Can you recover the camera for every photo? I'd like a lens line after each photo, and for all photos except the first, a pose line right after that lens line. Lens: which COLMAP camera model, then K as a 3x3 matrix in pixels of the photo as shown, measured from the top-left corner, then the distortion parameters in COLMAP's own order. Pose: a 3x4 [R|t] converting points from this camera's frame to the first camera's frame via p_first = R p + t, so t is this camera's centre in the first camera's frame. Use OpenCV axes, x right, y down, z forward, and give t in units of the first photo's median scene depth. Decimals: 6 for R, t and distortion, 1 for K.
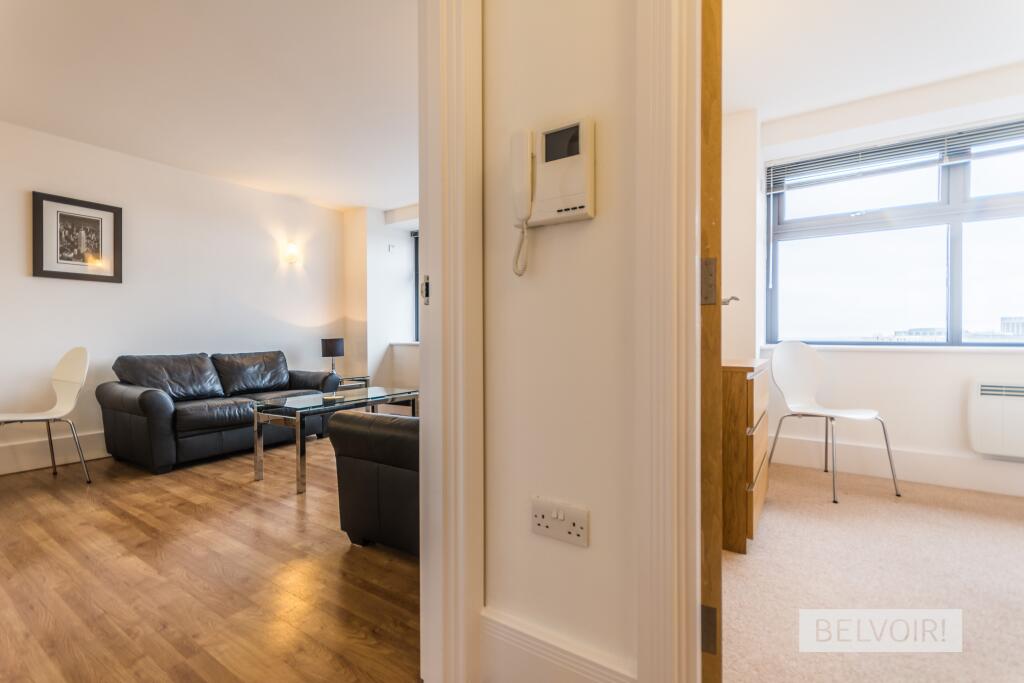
lens RADIAL K [[446.7, 0, 512.0], [0, 446.7, 341.5], [0, 0, 1]] dist [0.001766, 0.000459]
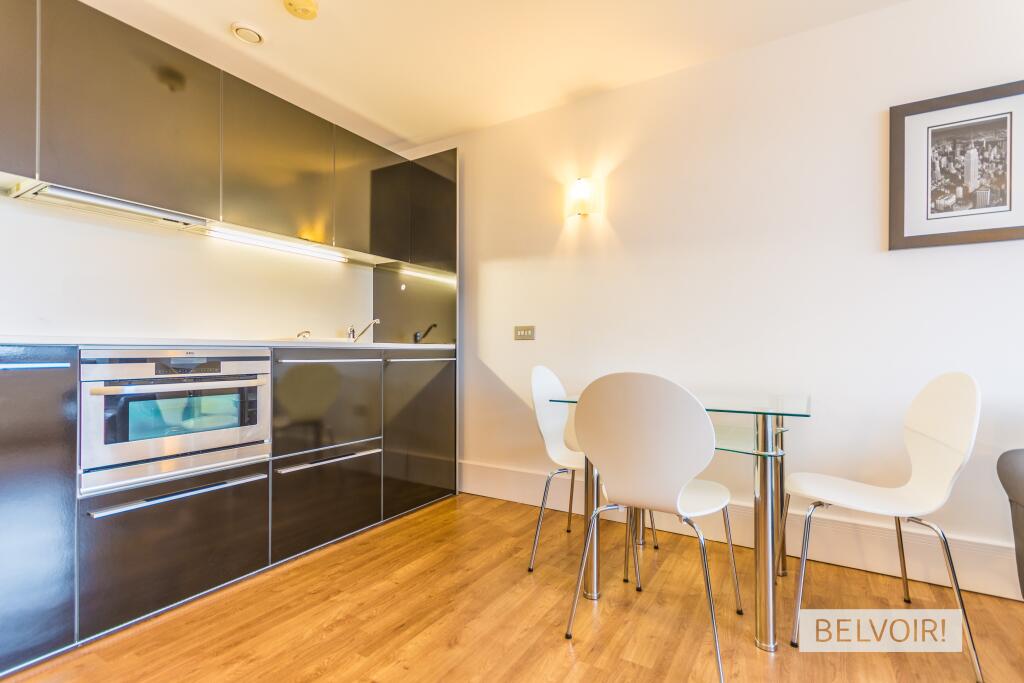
lens RADIAL K [[465.3, 0, 512.0], [0, 465.3, 341.5], [0, 0, 1]] dist [0.000689, 0.000126]
pose [[0.020986, -0.013394, -0.999690, -0.432797], [-0.020721, 0.999690, -0.013829, -0.001333], [0.999565, 0.021005, 0.020702, 0.459080]]
